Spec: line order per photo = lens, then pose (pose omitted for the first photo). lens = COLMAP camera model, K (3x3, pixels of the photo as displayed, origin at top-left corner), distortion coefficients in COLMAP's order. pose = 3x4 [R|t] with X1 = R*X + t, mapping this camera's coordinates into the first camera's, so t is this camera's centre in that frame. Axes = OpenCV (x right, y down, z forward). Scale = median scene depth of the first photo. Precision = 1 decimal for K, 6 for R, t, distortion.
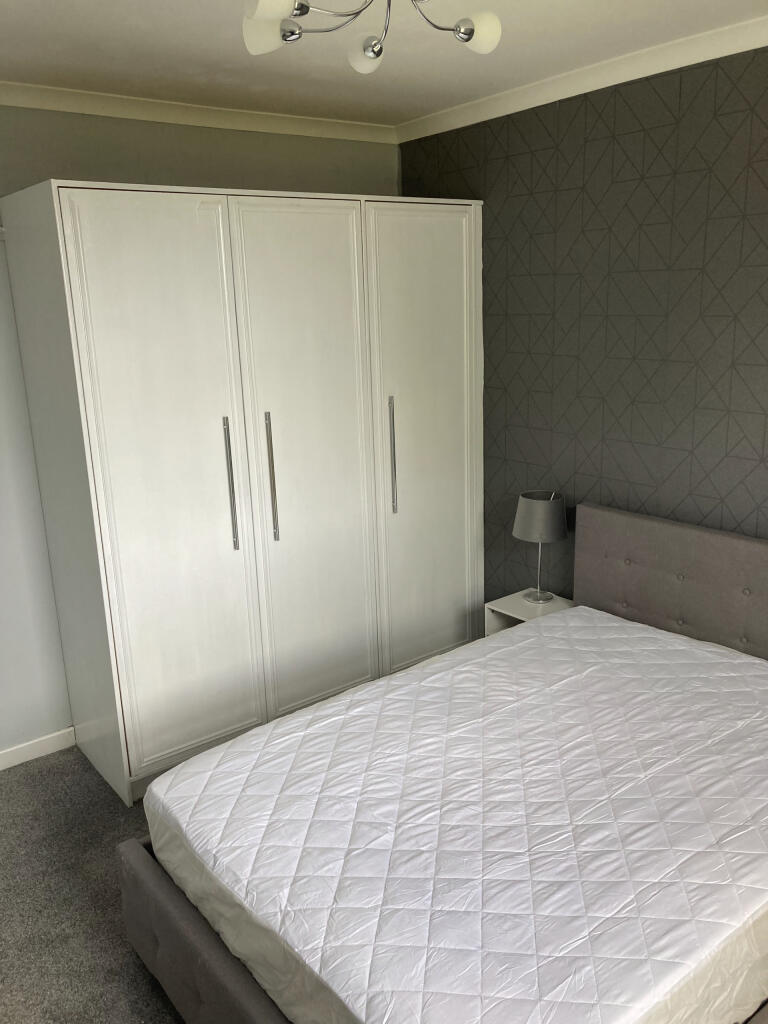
lens RADIAL K [[838.2, 0, 387.1], [0, 838.2, 510.6], [0, 0, 1]] dist [0.015454, -0.008755]
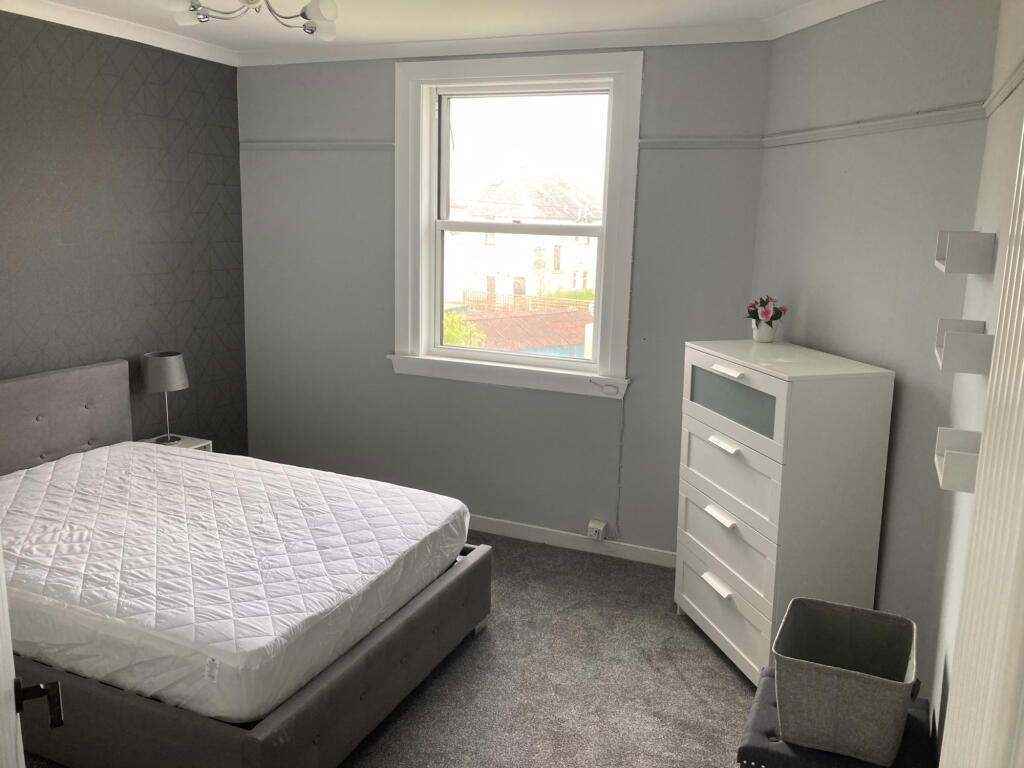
lens RADIAL K [[838.2, 0, 514.1], [0, 838.2, 379.5], [0, 0, 1]] dist [0.015454, -0.008755]
pose [[-0.474281, -0.150082, 0.867486, -1.053801], [0.207579, 0.938516, 0.275861, -0.157906], [-0.855552, 0.310907, -0.413966, 0.889035]]
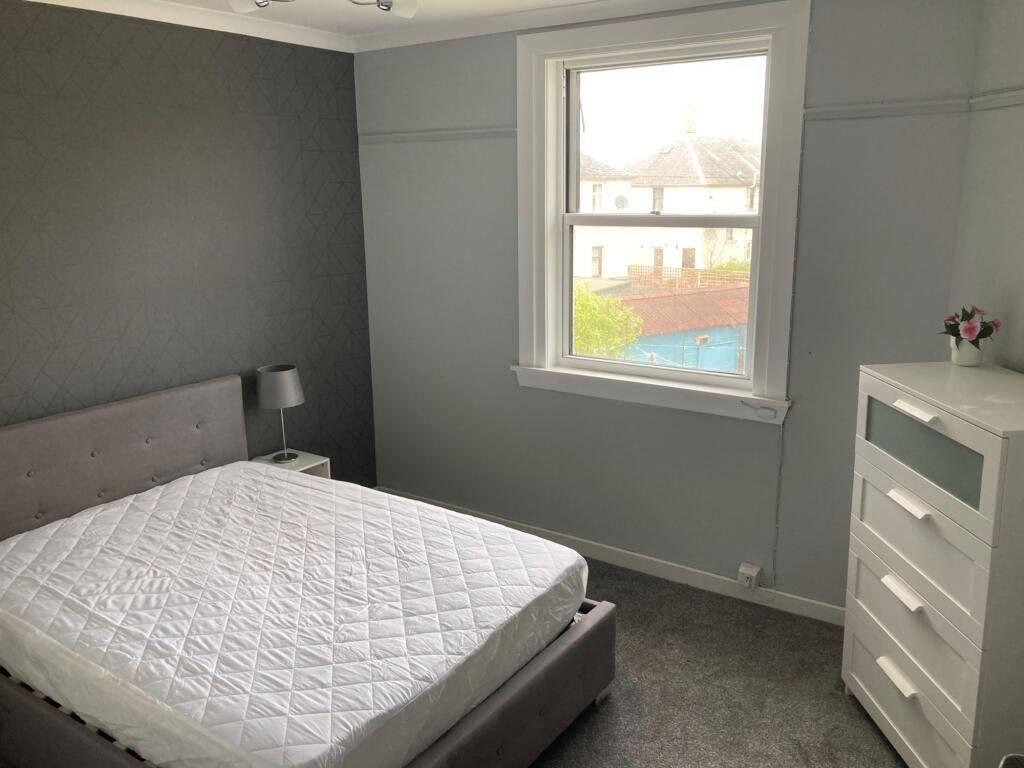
lens RADIAL K [[838.2, 0, 516.7], [0, 838.2, 386.5], [0, 0, 1]] dist [0.015454, -0.008755]
pose [[-0.292727, -0.189710, 0.937188, -0.897925], [0.261605, 0.926837, 0.269326, -0.164497], [-0.919714, 0.324012, -0.221681, 0.734905]]
